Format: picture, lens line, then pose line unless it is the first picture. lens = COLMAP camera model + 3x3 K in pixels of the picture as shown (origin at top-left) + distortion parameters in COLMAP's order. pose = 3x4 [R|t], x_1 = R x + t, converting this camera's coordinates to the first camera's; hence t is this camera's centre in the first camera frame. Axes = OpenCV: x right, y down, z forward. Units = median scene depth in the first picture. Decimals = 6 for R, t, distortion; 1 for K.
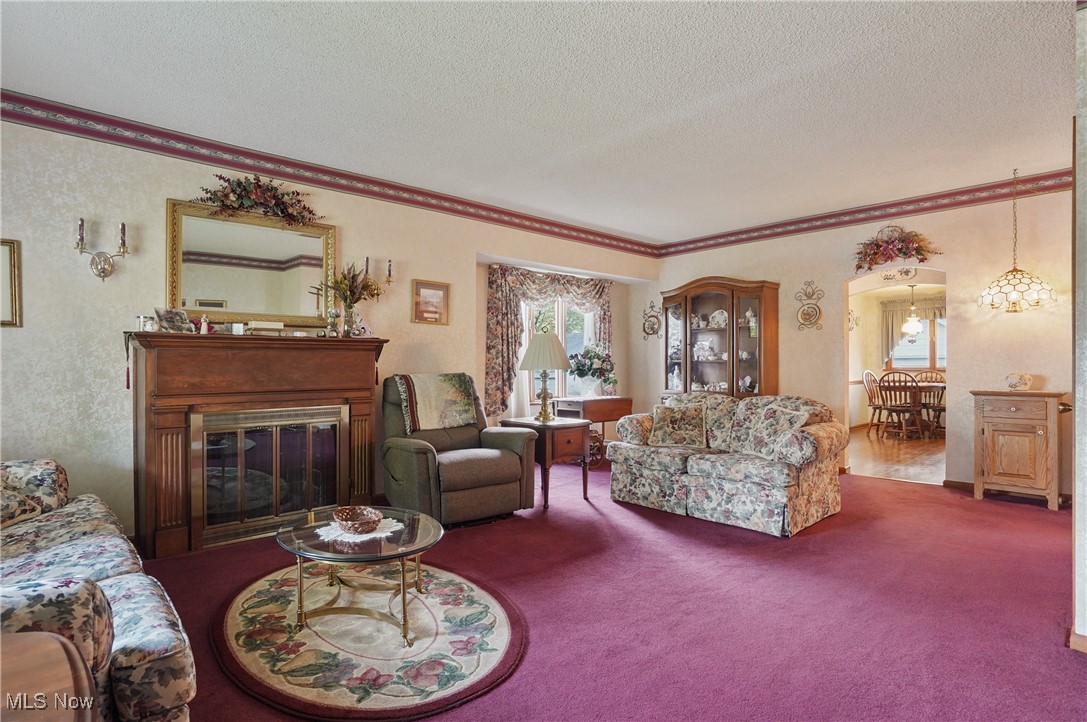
lens RADIAL K [[566.3, 0, 543.4], [0, 566.3, 361.6], [0, 0, 1]] dist [-0.003573, 0.002142]
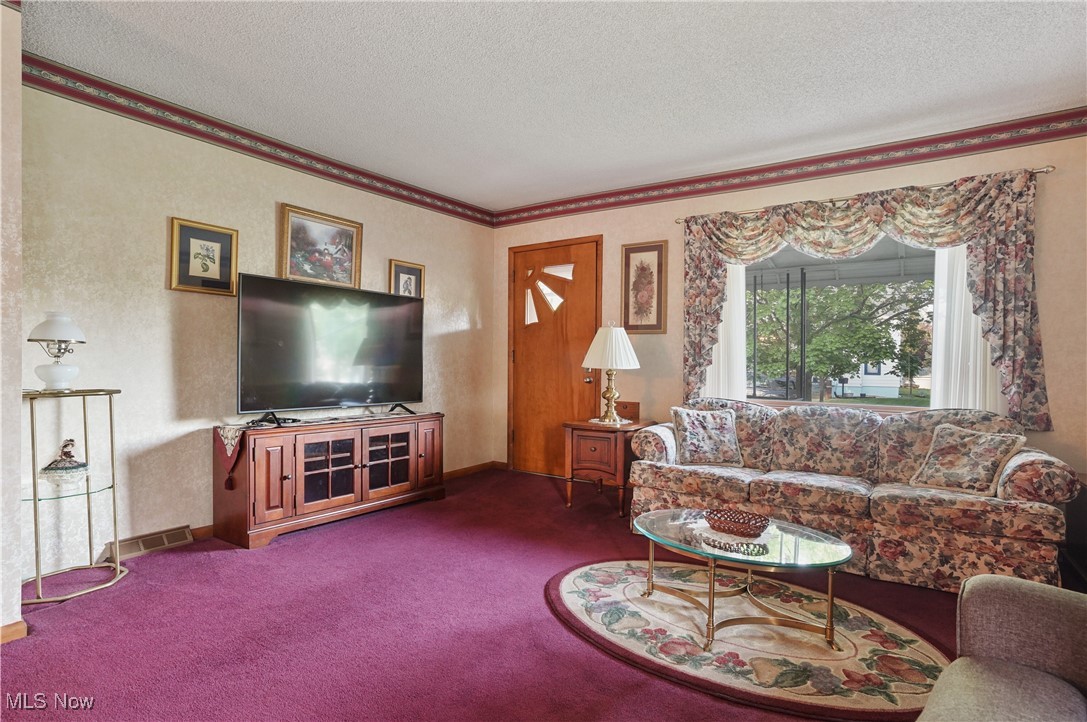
lens RADIAL K [[566.3, 0, 545.1], [0, 566.3, 364.3], [0, 0, 1]] dist [-0.003573, 0.002142]
pose [[-0.975962, -0.000697, -0.217940, 0.144296], [-0.002089, 0.999979, 0.006156, 0.003176], [0.217931, 0.006463, -0.975943, 1.342986]]
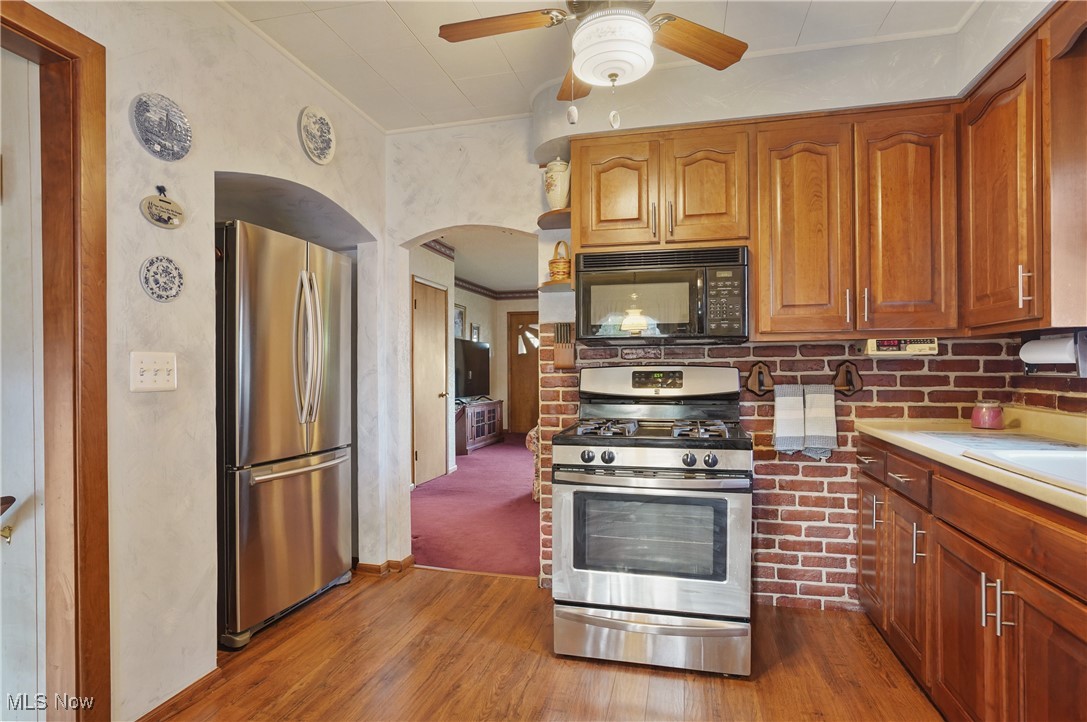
lens RADIAL K [[566.3, 0, 545.0], [0, 566.3, 363.4], [0, 0, 1]] dist [-0.003573, 0.002142]
pose [[-0.838516, 0.001358, -0.544876, 1.316790], [0.002733, 0.999995, -0.001712, -0.044070], [0.544870, -0.002925, -0.838515, 2.310690]]
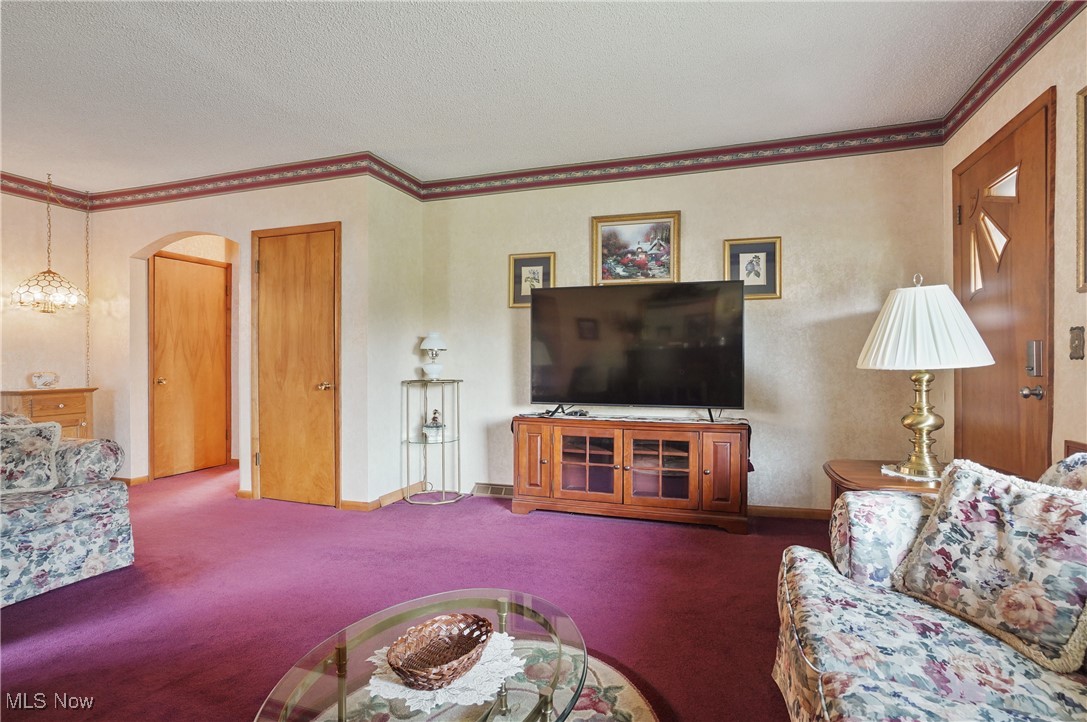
lens RADIAL K [[566.3, 0, 543.4], [0, 566.3, 361.0], [0, 0, 1]] dist [-0.003573, 0.002142]
pose [[-0.478653, 0.004945, 0.877990, -0.604612], [0.004729, 0.999984, -0.003054, 0.009933], [-0.877991, 0.002690, -0.478669, 0.837935]]
